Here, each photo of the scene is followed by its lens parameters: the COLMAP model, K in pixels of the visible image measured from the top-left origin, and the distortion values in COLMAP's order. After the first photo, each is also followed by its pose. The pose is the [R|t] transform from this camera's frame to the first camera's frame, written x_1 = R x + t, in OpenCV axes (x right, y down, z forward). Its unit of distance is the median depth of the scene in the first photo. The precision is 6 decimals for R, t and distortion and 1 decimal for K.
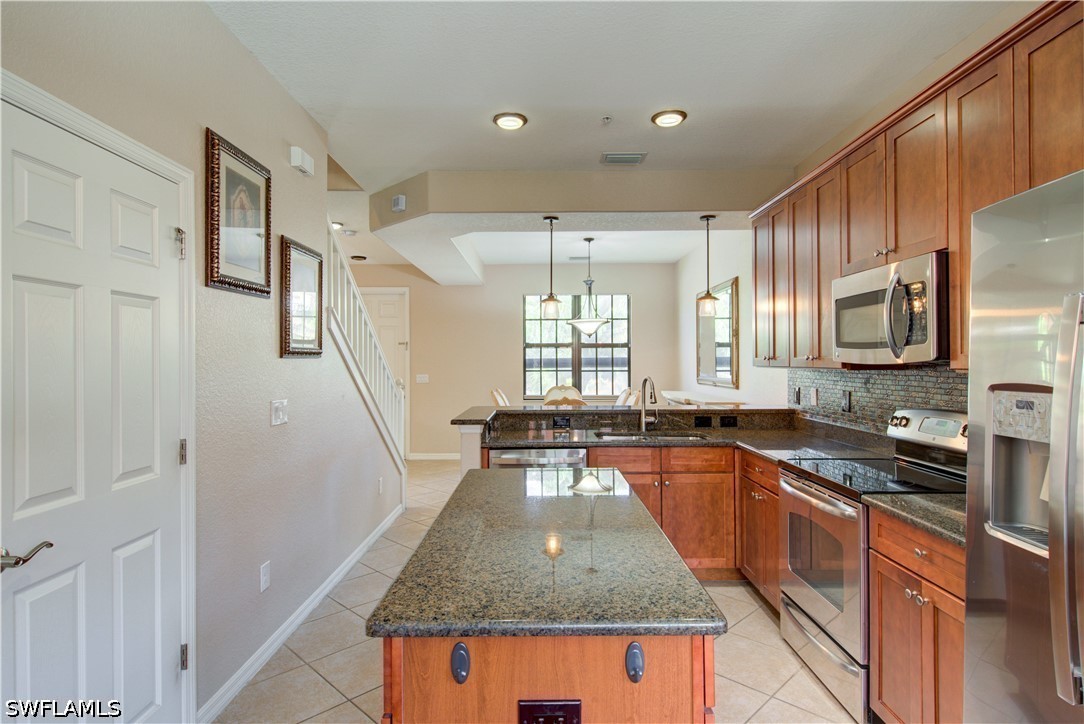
lens RADIAL K [[579.1, 0, 537.3], [0, 579.1, 359.6], [0, 0, 1]] dist [0.022674, -0.013543]
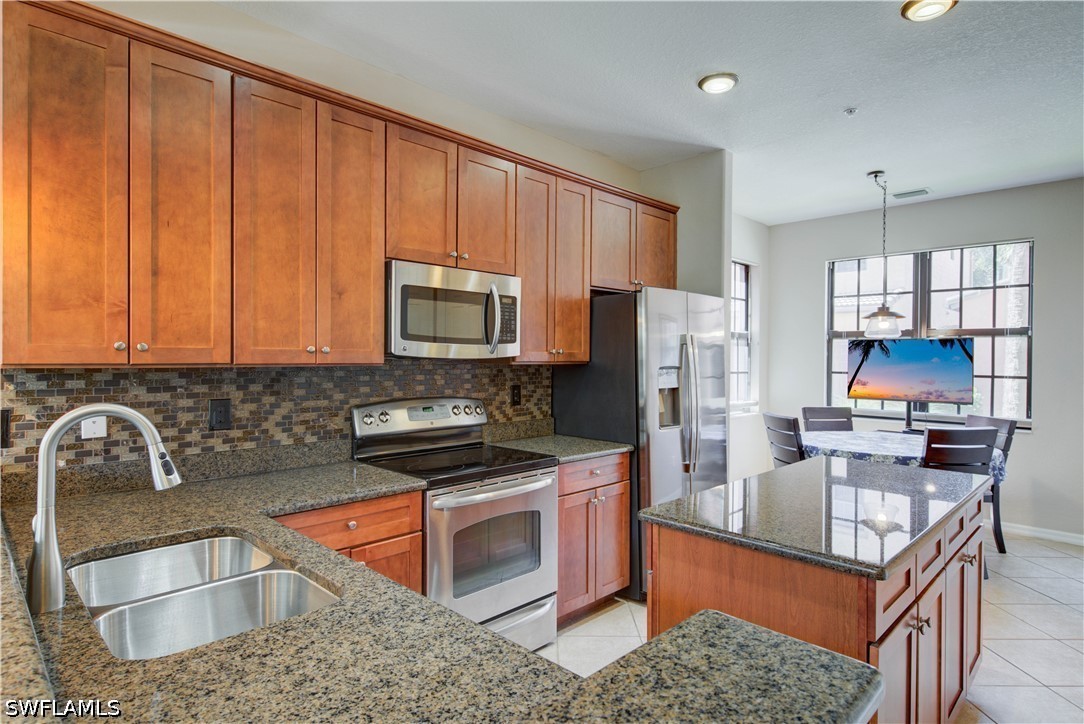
lens RADIAL K [[579.1, 0, 544.1], [0, 579.1, 360.3], [0, 0, 1]] dist [0.022674, -0.013543]
pose [[-0.714182, -0.006676, 0.699928, -0.326950], [-0.007013, 0.999973, 0.002382, 0.008932], [-0.699925, -0.003207, -0.714209, 1.952681]]
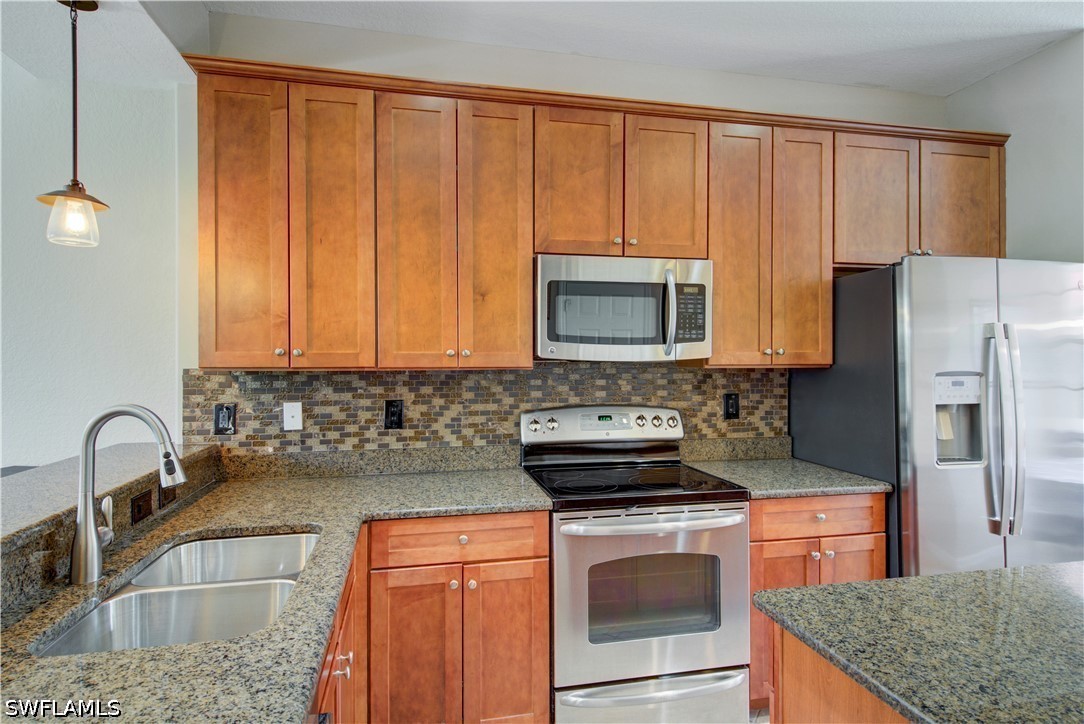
lens RADIAL K [[579.1, 0, 543.9], [0, 579.1, 361.1], [0, 0, 1]] dist [0.022674, -0.013543]
pose [[-0.221855, -0.002145, 0.975077, -0.336456], [-0.002017, 0.999996, 0.001741, 0.007150], [-0.975077, -0.001580, -0.221859, 1.568130]]
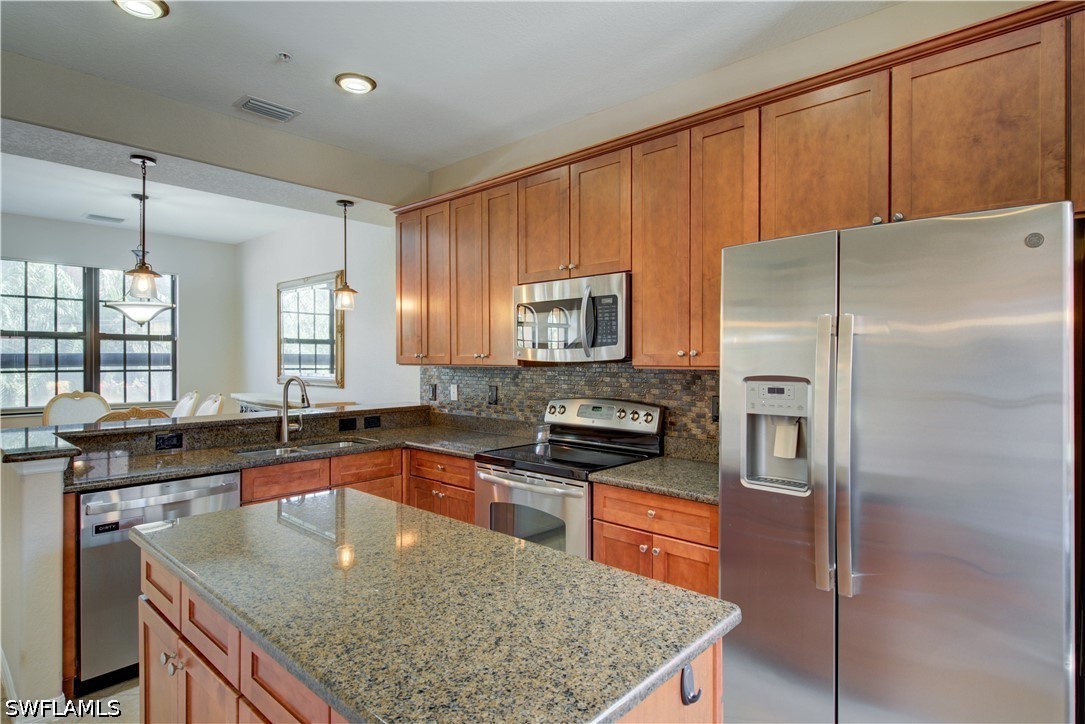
lens RADIAL K [[579.6, 0, 545.7], [0, 579.6, 360.0], [0, 0, 1]] dist [0.022674, -0.013543]
pose [[0.670773, 0.001849, 0.741660, -0.359429], [-0.005540, 0.999981, 0.002518, 0.001404], [-0.741642, -0.005798, 0.670771, 0.289917]]
